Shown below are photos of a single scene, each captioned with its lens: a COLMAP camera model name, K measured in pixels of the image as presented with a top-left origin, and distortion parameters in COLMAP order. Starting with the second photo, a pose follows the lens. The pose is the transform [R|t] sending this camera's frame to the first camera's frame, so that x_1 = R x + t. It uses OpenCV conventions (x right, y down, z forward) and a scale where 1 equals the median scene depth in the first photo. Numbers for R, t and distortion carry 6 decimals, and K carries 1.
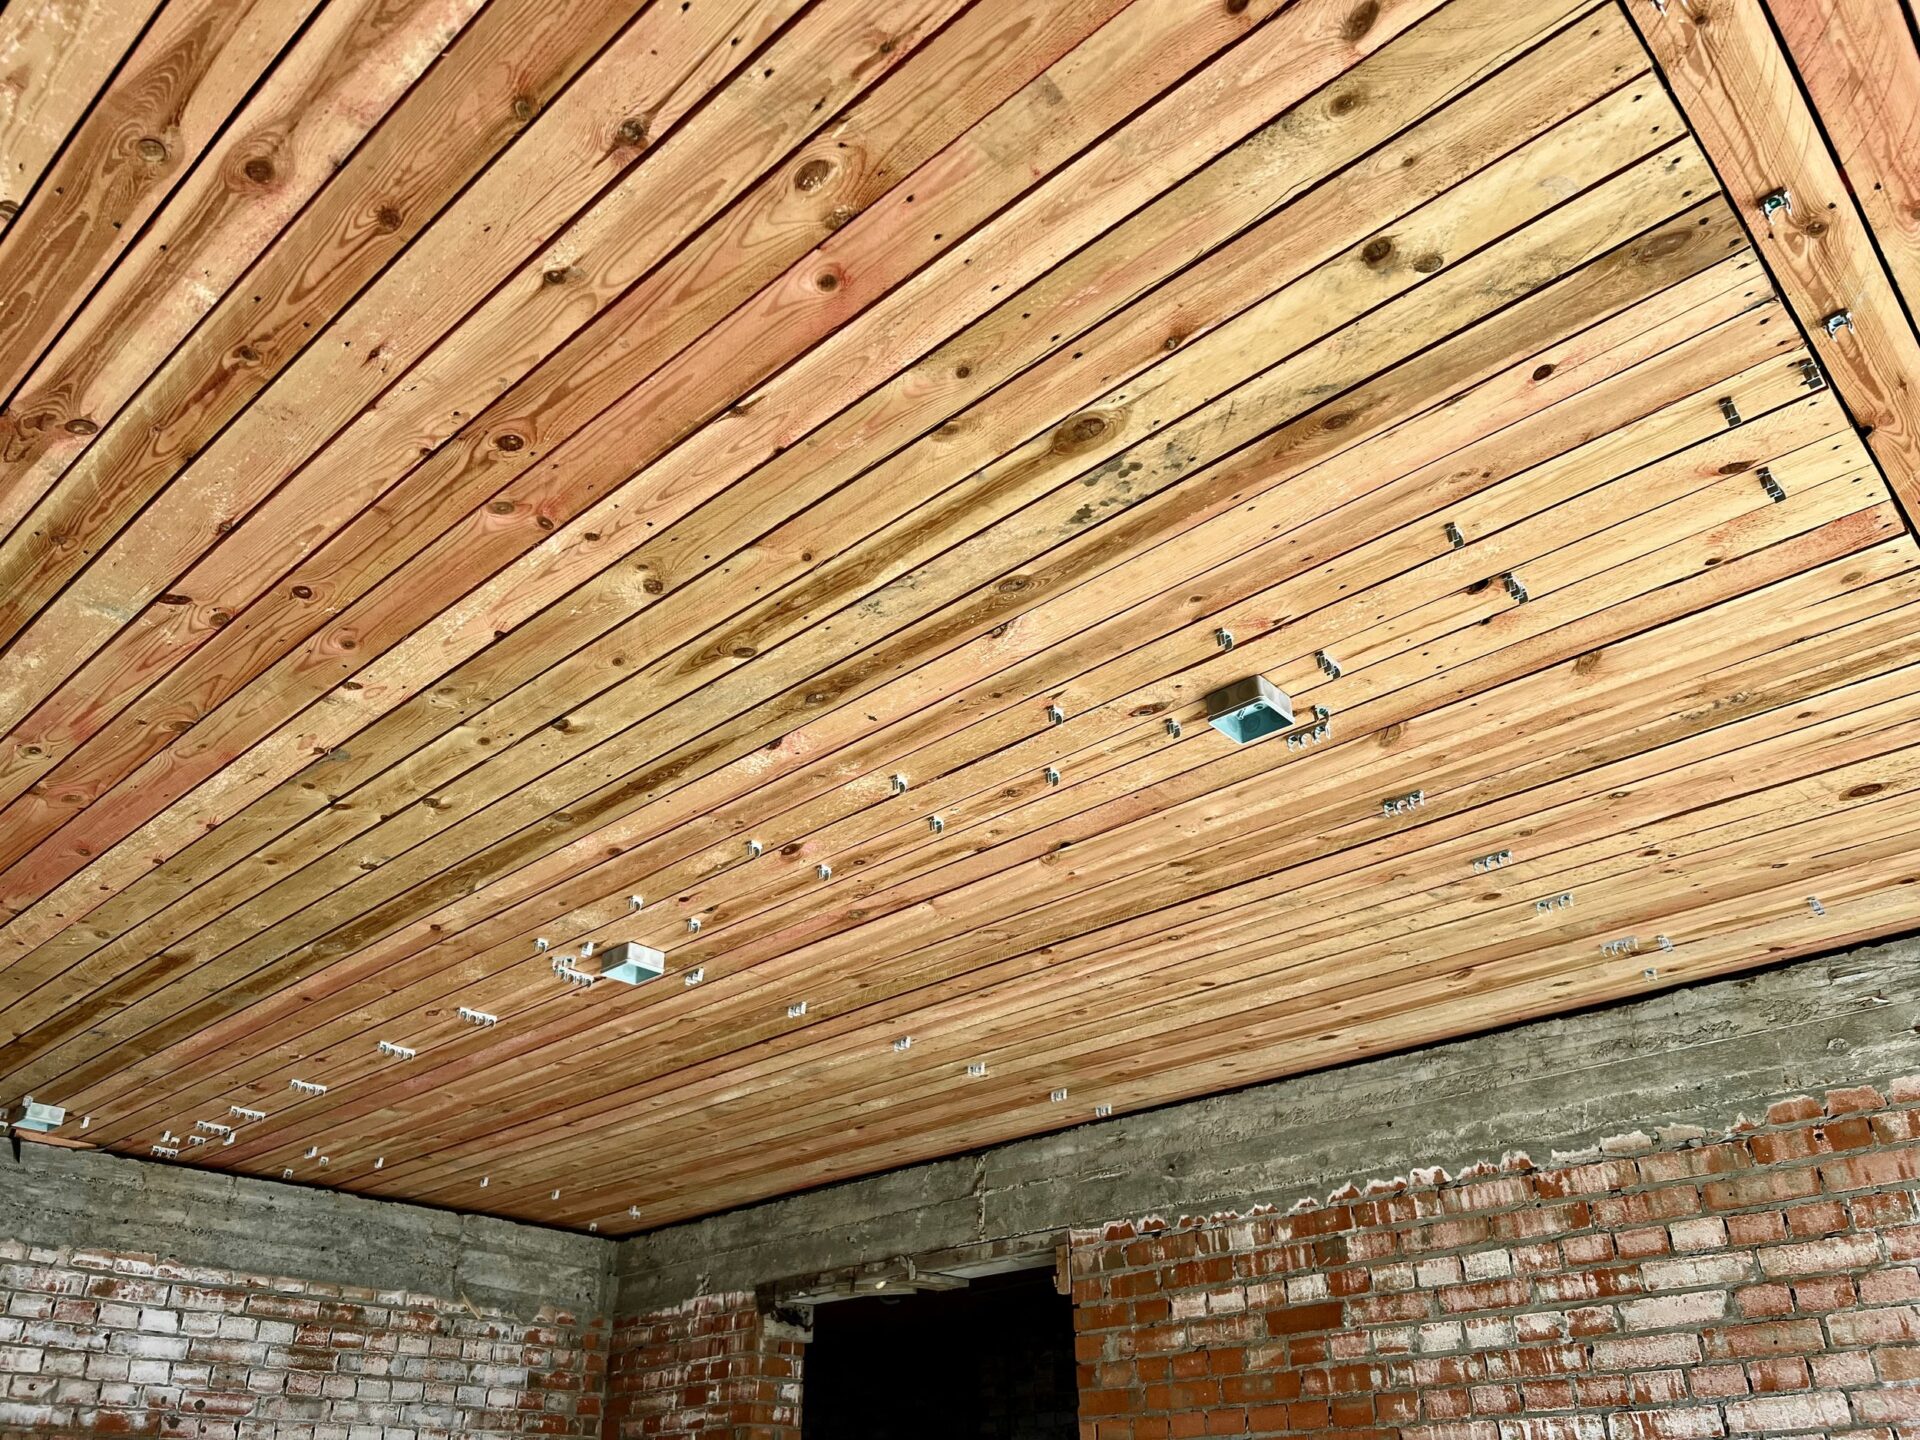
lens RADIAL K [[1470.4, 0, 1003.3], [0, 1470.4, 683.9], [0, 0, 1]] dist [0.053237, -0.055814]
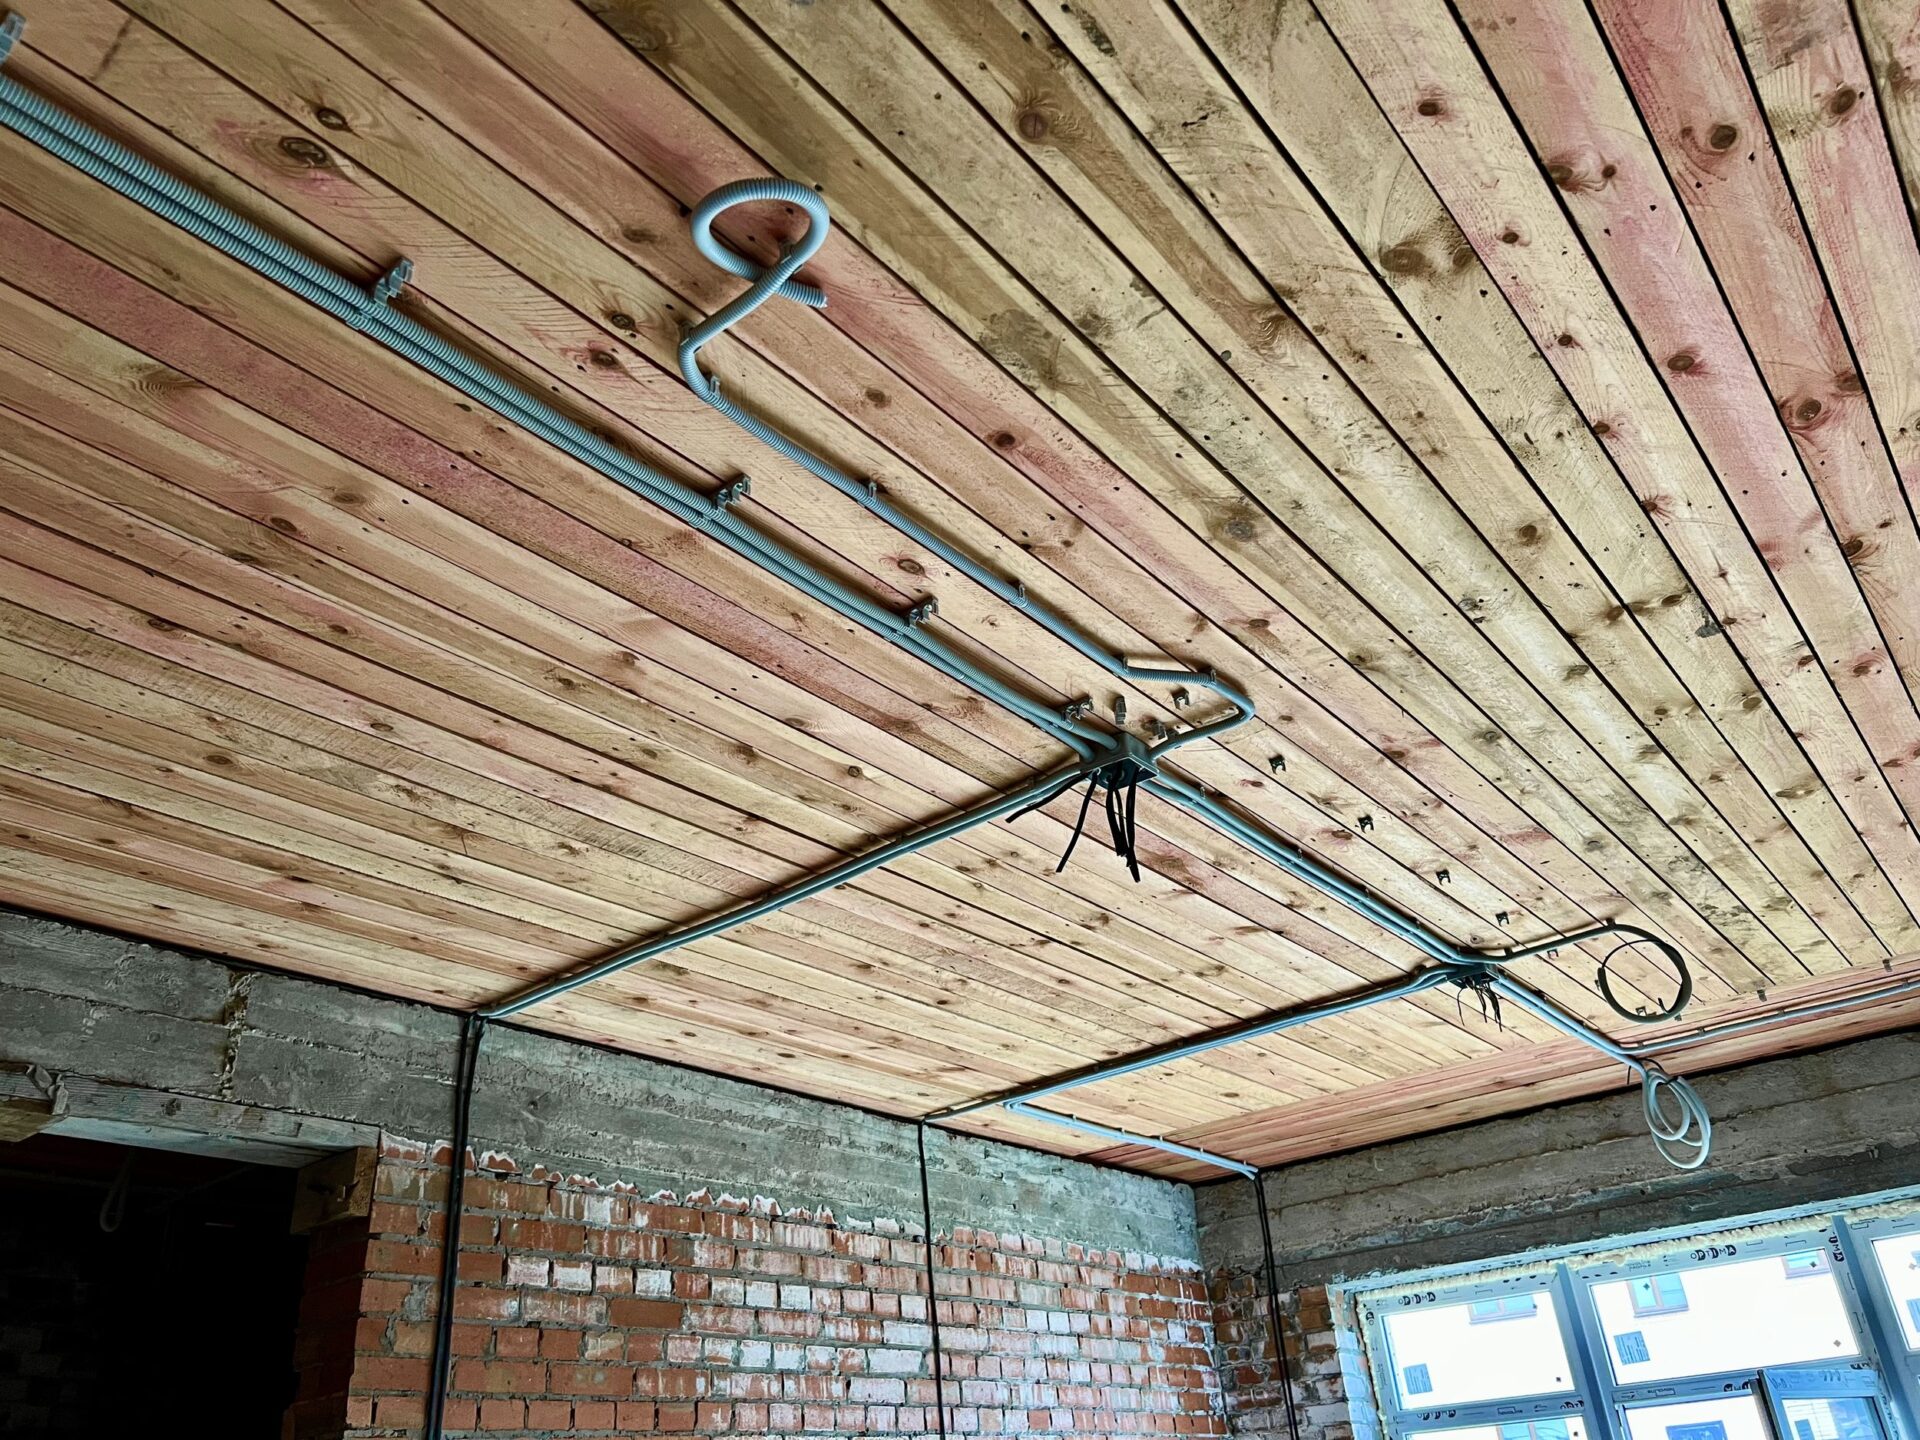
lens RADIAL K [[1470.4, 0, 961.8], [0, 1470.4, 714.8], [0, 0, 1]] dist [0.053237, -0.055814]
pose [[-0.056637, 0.505228, 0.861126, -0.819315], [-0.453467, 0.755394, -0.473019, 0.508630], [-0.889472, -0.417282, 0.186321, 0.830943]]
